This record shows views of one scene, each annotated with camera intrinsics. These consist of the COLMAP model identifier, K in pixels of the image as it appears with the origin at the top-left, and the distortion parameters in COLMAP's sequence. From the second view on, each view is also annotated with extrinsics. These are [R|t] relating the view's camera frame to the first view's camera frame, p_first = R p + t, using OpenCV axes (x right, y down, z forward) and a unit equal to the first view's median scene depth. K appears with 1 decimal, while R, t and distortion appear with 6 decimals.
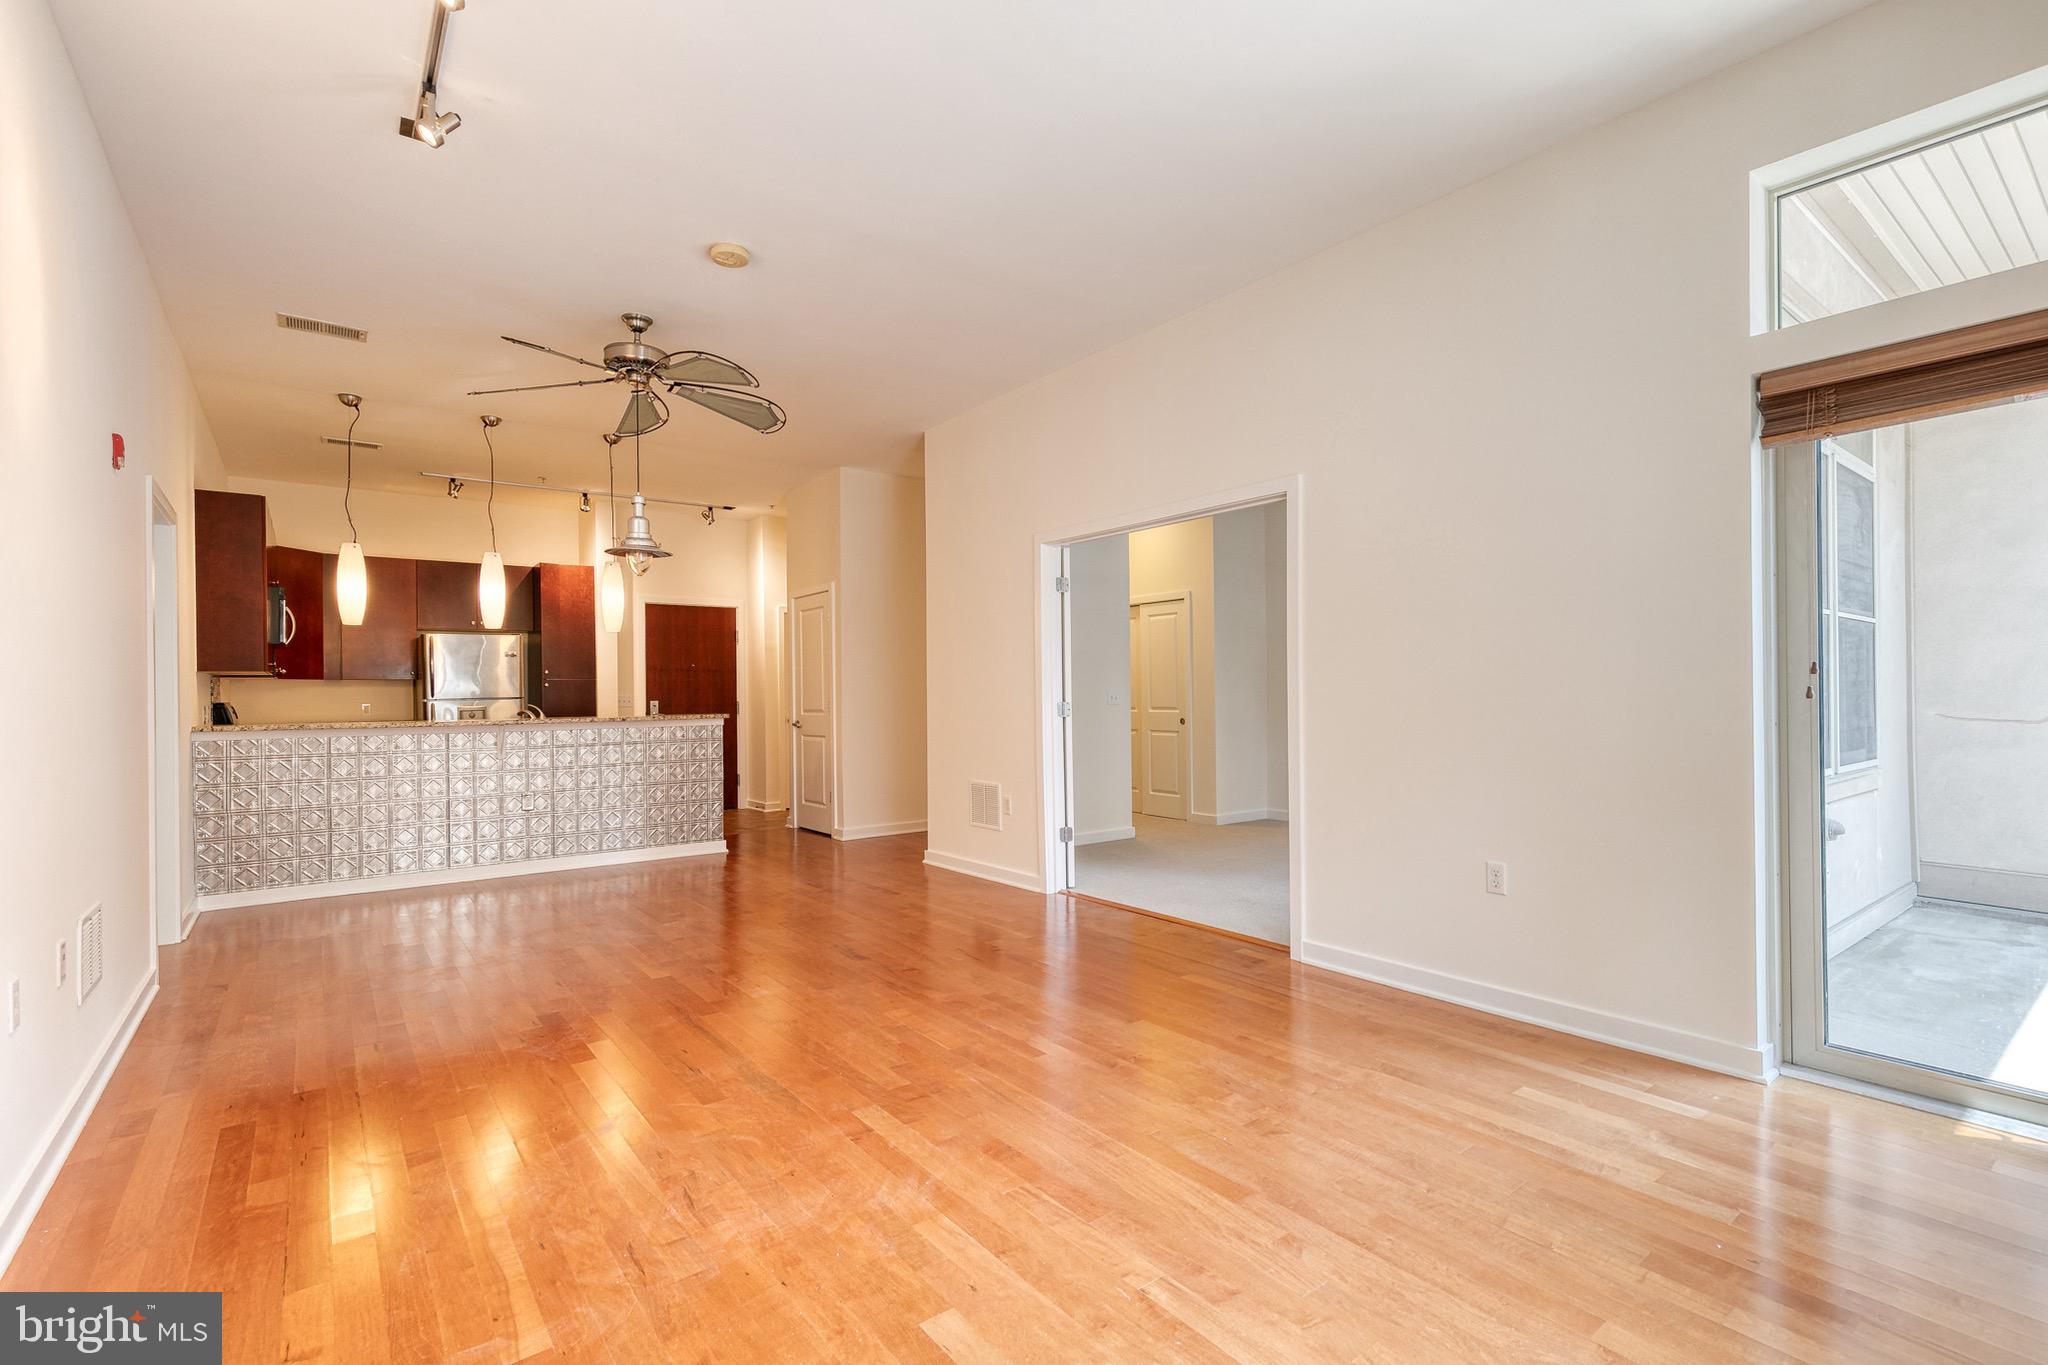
lens RADIAL K [[936.8, 0, 1053.1], [0, 936.8, 688.3], [0, 0, 1]] dist [0.010397, -0.004370]
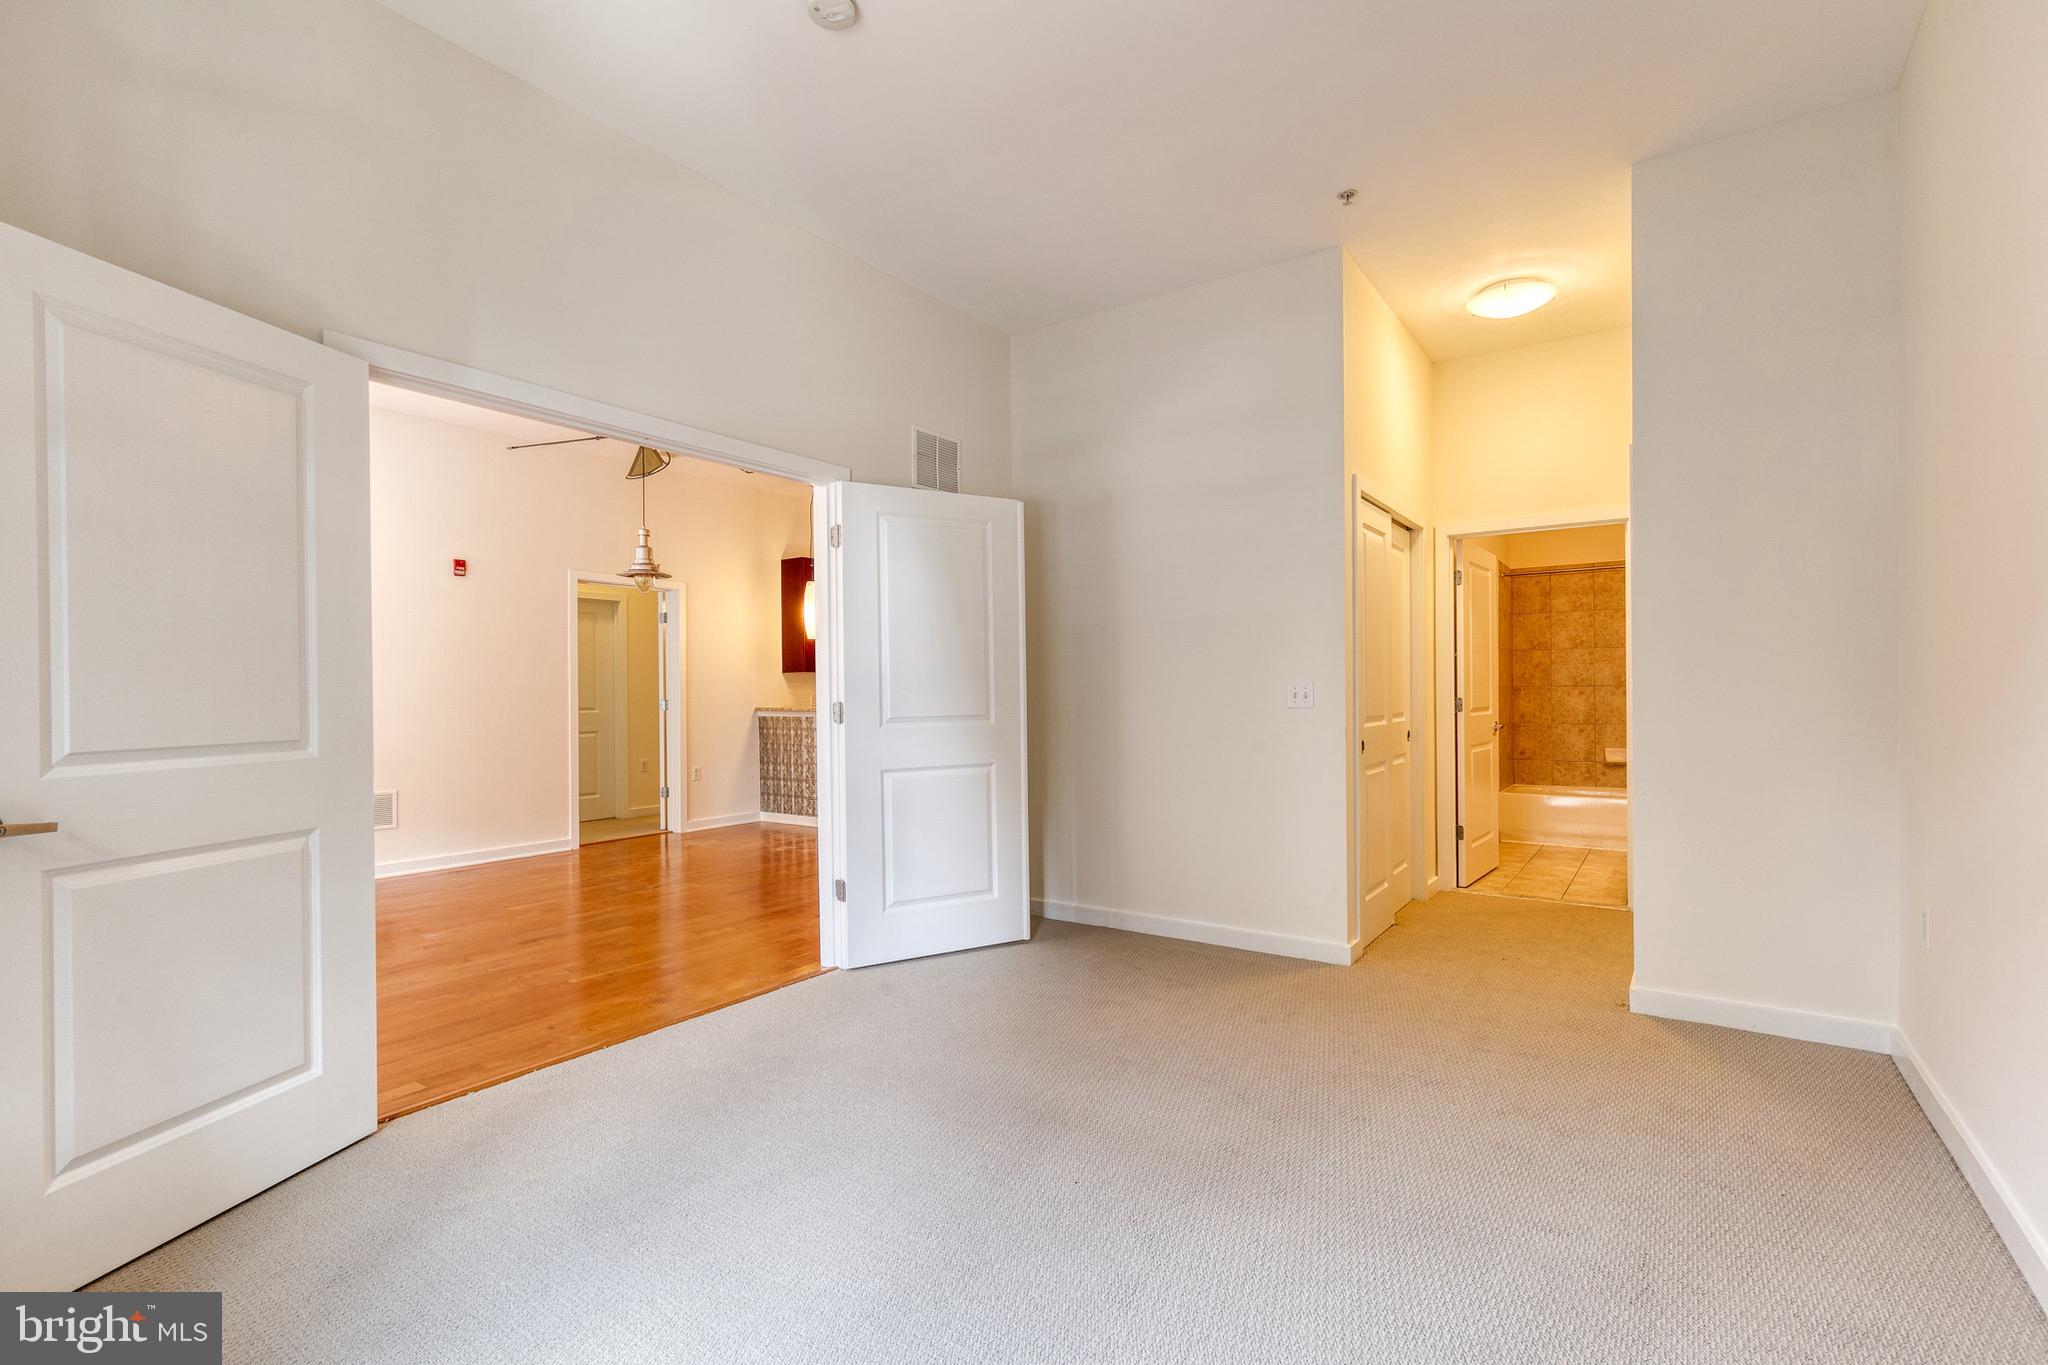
lens RADIAL K [[936.8, 0, 1032.9], [0, 936.8, 688.1], [0, 0, 1]] dist [0.010397, -0.004370]
pose [[0.275955, 0.003695, -0.961163, 0.641456], [0.012533, 0.999894, 0.007443, 0.001602], [0.961089, -0.014100, 0.275879, 0.835940]]
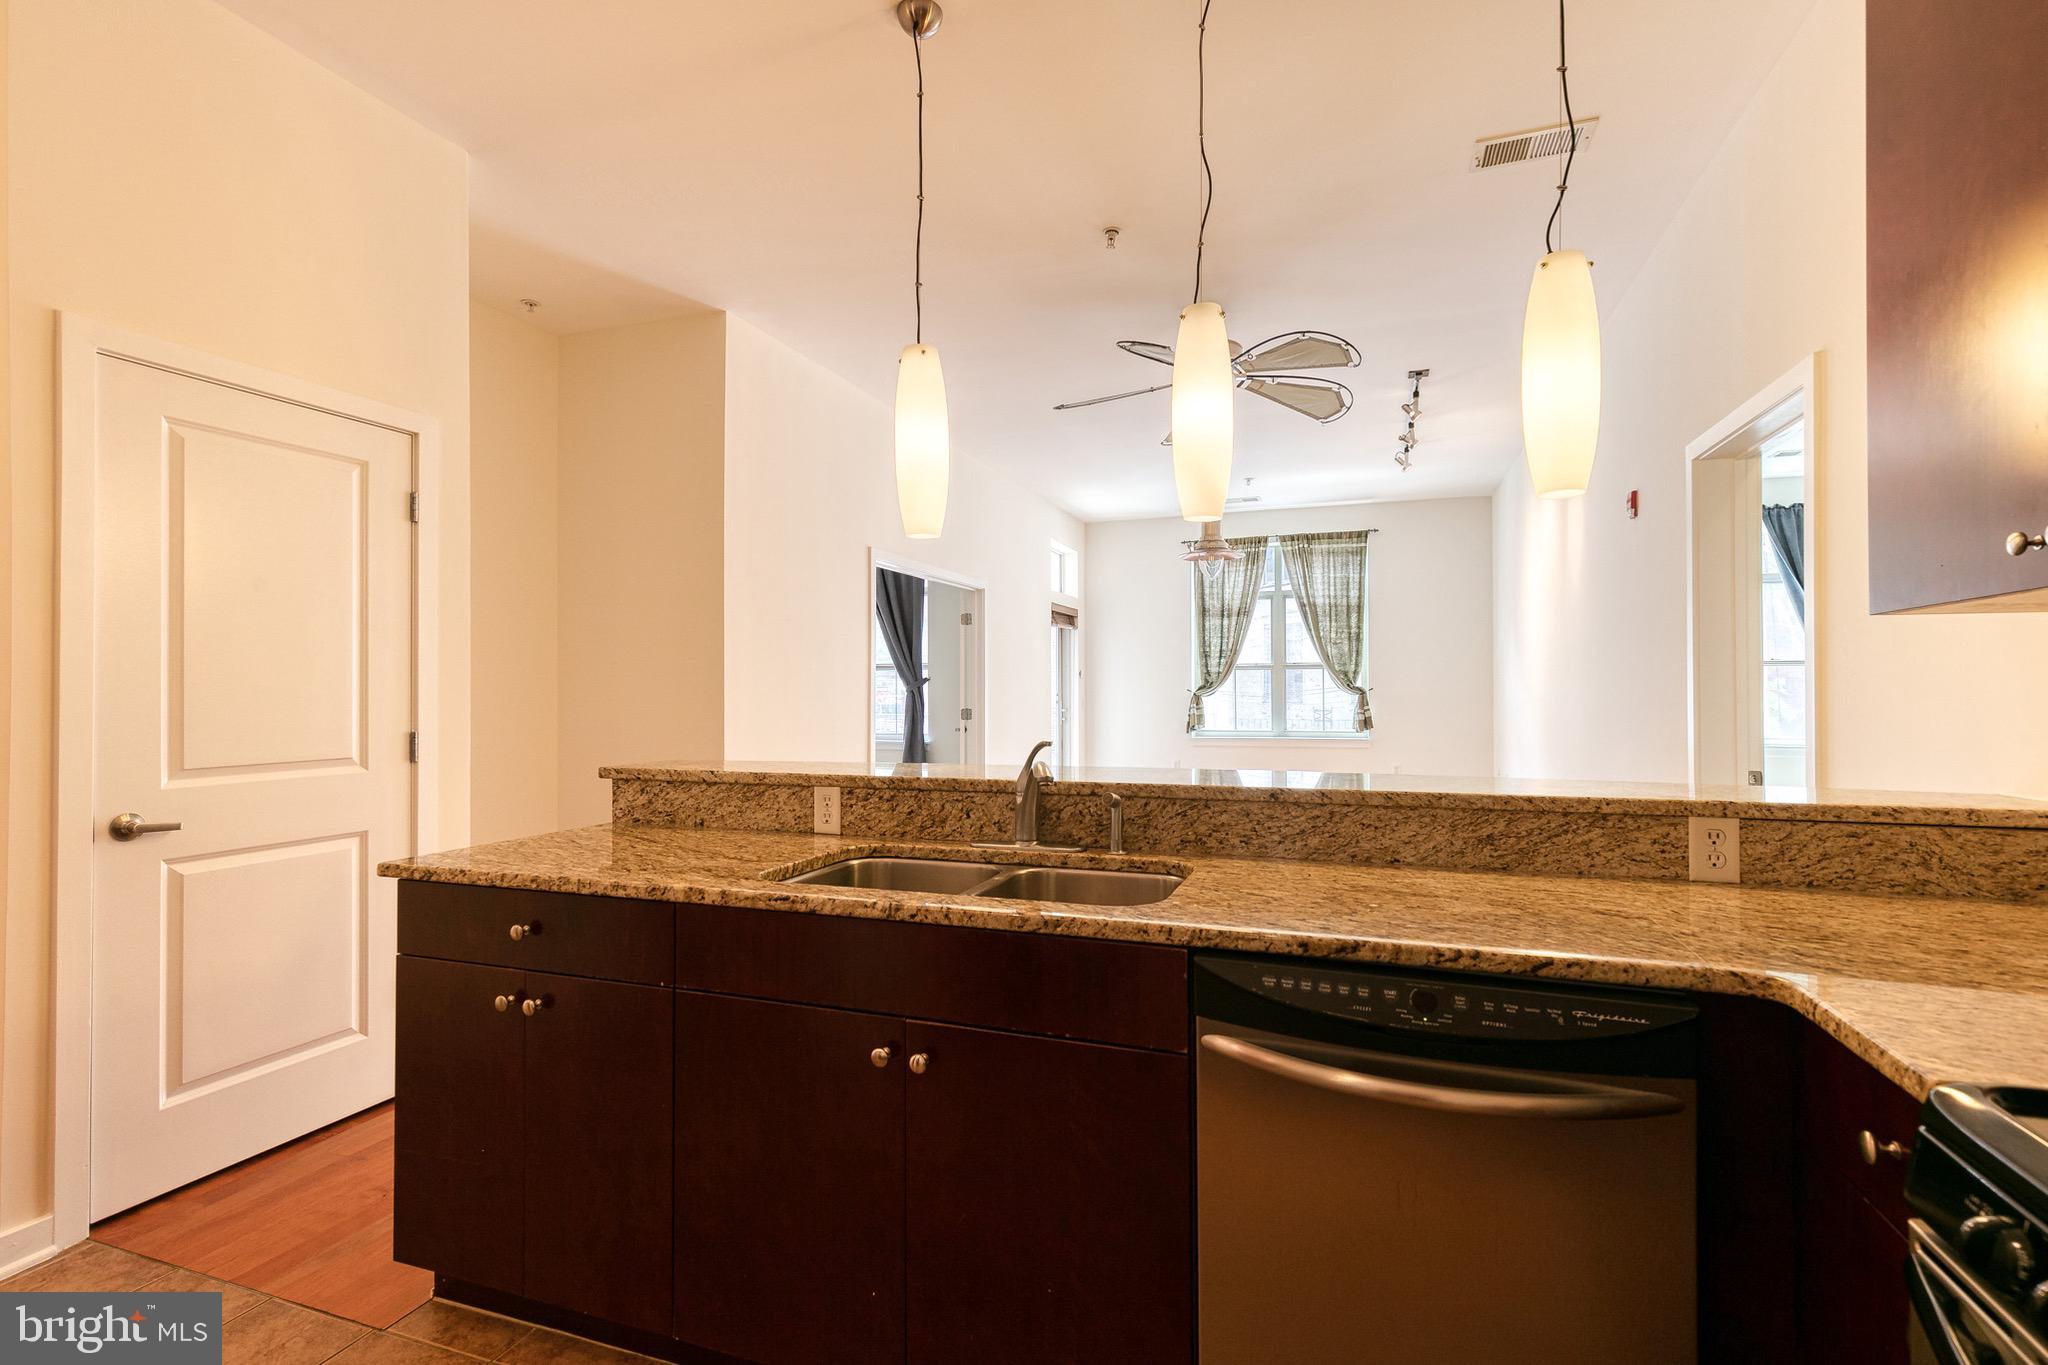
lens RADIAL K [[936.8, 0, 1049.7], [0, 936.8, 677.6], [0, 0, 1]] dist [0.010397, -0.004370]
pose [[-0.535666, 0.024496, 0.844075, -0.845765], [0.003365, 0.999633, -0.026875, 0.005210], [-0.844423, -0.011556, -0.535552, 1.209568]]
